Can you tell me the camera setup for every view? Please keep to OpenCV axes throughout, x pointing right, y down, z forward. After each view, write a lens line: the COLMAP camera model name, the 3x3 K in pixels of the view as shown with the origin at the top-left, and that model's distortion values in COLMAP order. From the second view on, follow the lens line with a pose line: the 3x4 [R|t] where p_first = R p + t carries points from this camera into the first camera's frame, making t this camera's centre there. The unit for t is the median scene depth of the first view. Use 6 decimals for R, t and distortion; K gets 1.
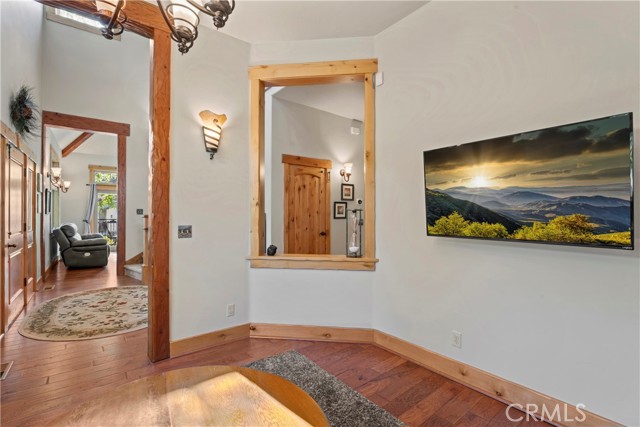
lens RADIAL K [[293.8, 0, 321.2], [0, 293.8, 213.9], [0, 0, 1]] dist [-0.014137, -0.000148]
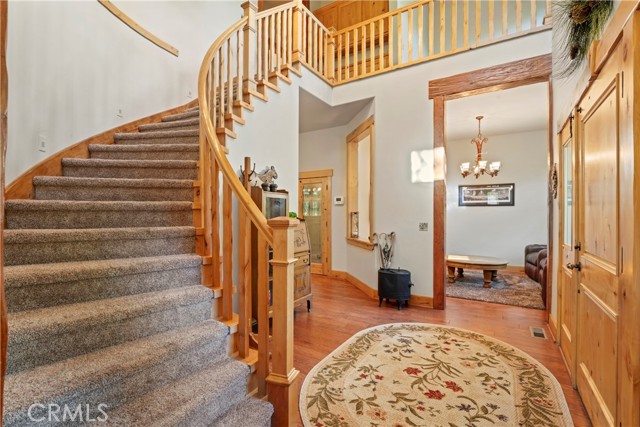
lens RADIAL K [[293.8, 0, 319.4], [0, 293.8, 213.8], [0, 0, 1]] dist [-0.014137, -0.000148]
pose [[-0.331695, -0.001483, 0.943385, -1.383245], [-0.002896, 0.999996, 0.000553, -0.004632], [-0.943382, -0.002549, -0.331698, 1.618823]]
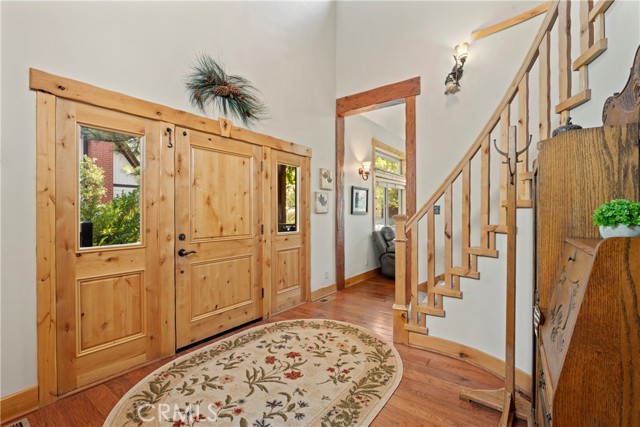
lens RADIAL K [[293.8, 0, 316.1], [0, 293.8, 213.7], [0, 0, 1]] dist [-0.014137, -0.000148]
pose [[0.261164, -0.002230, -0.965292, -0.157168], [0.000803, 0.999997, -0.002093, -0.000151], [0.965294, -0.000229, 0.261165, 1.061042]]
